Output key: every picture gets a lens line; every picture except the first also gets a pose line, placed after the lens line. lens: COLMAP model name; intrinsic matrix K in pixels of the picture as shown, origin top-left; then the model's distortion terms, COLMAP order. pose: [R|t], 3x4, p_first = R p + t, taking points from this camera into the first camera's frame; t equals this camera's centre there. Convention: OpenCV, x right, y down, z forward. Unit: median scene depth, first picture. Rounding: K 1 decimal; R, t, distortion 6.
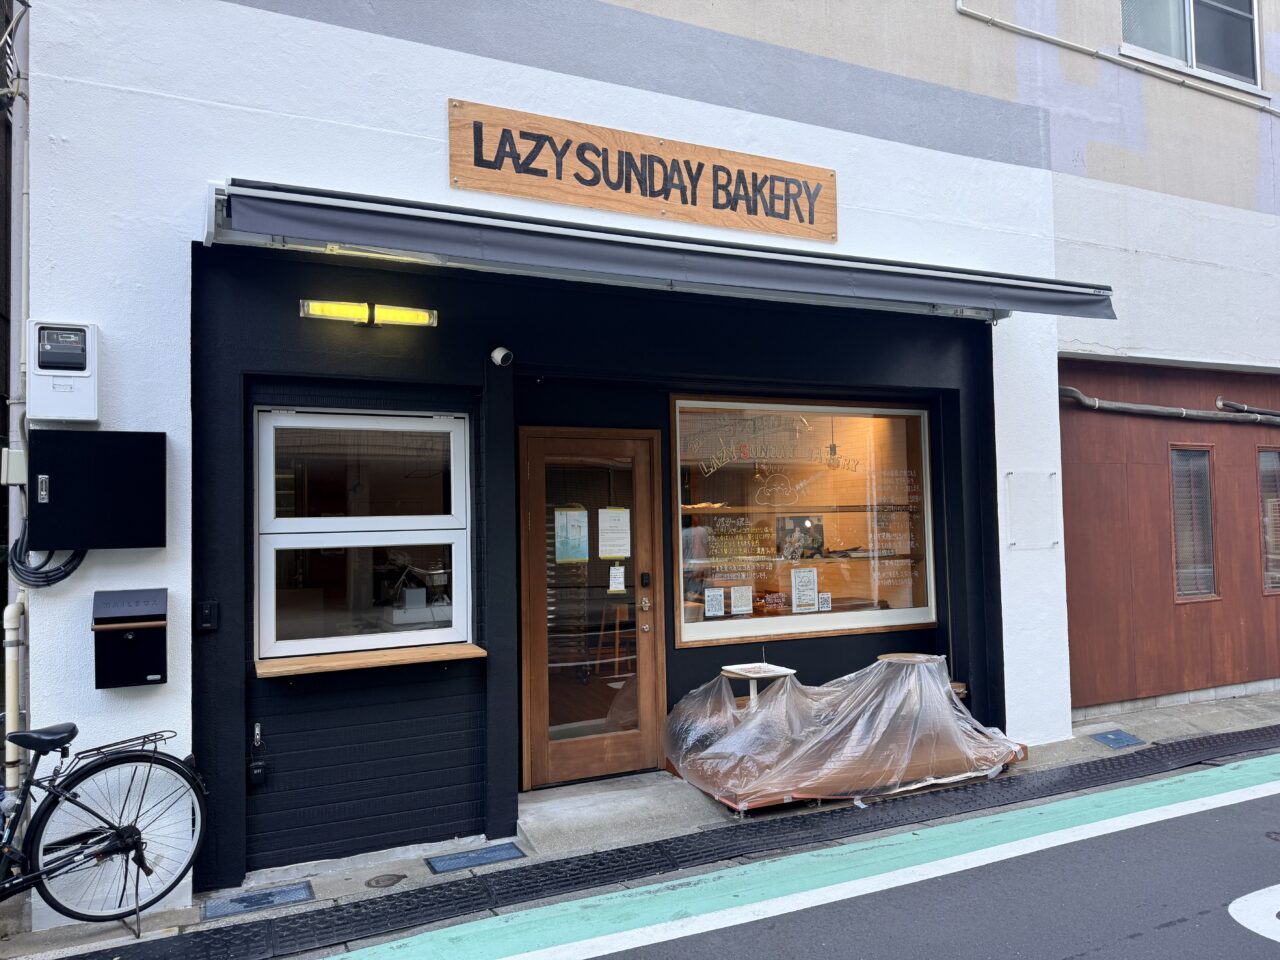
lens RADIAL K [[905.3, 0, 636.6], [0, 905.3, 478.3], [0, 0, 1]] dist [0.018655, -0.028904]
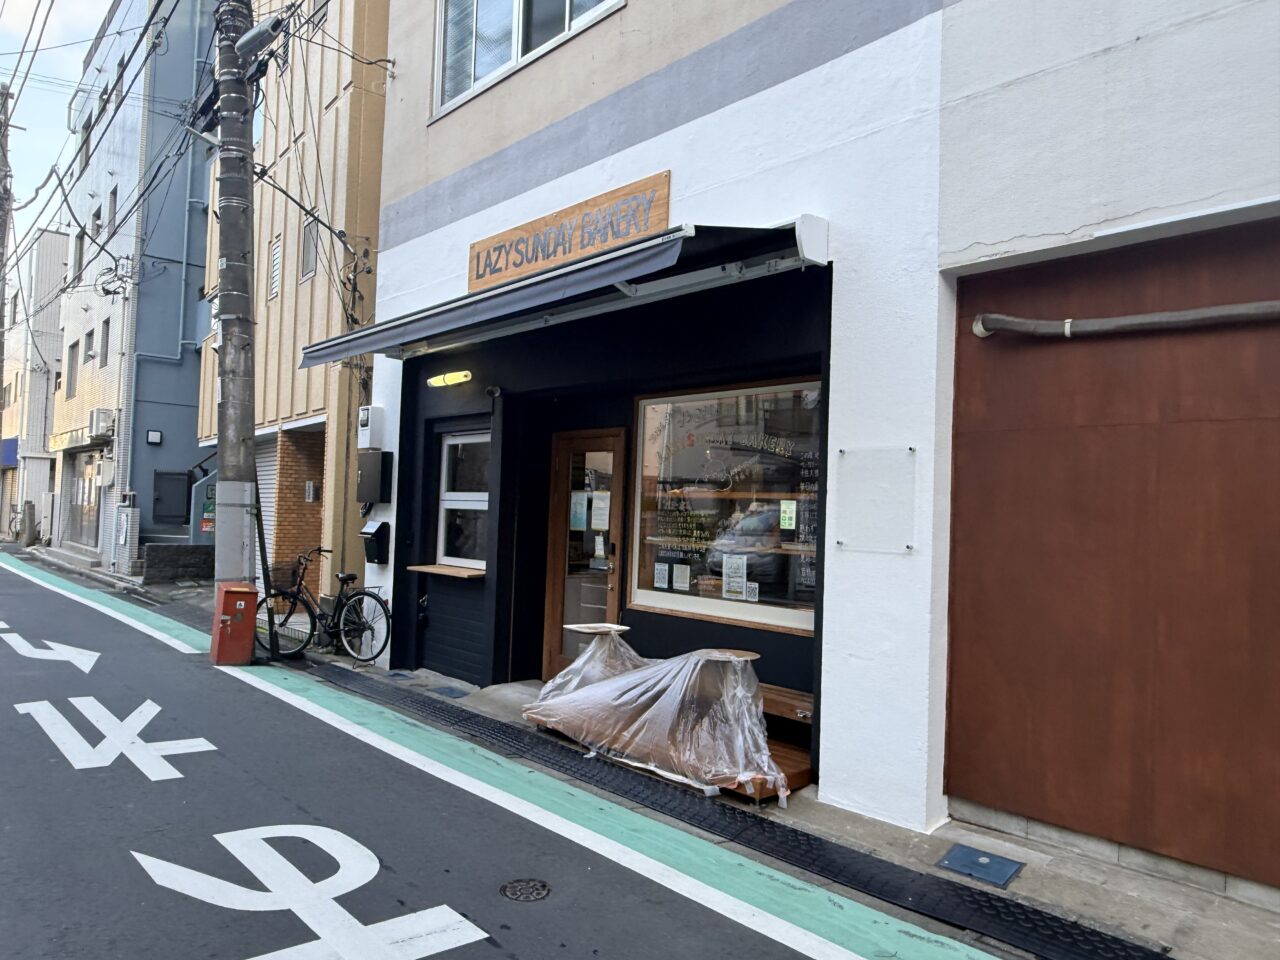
lens RADIAL K [[870.6, 0, 642.6], [0, 870.6, 482.4], [0, 0, 1]] dist [-0.025849, 0.007051]
pose [[0.300902, -0.007128, -0.953628, 1.182680], [0.000832, 0.999974, -0.007212, 0.029202], [0.953655, 0.001377, 0.300900, 0.682422]]
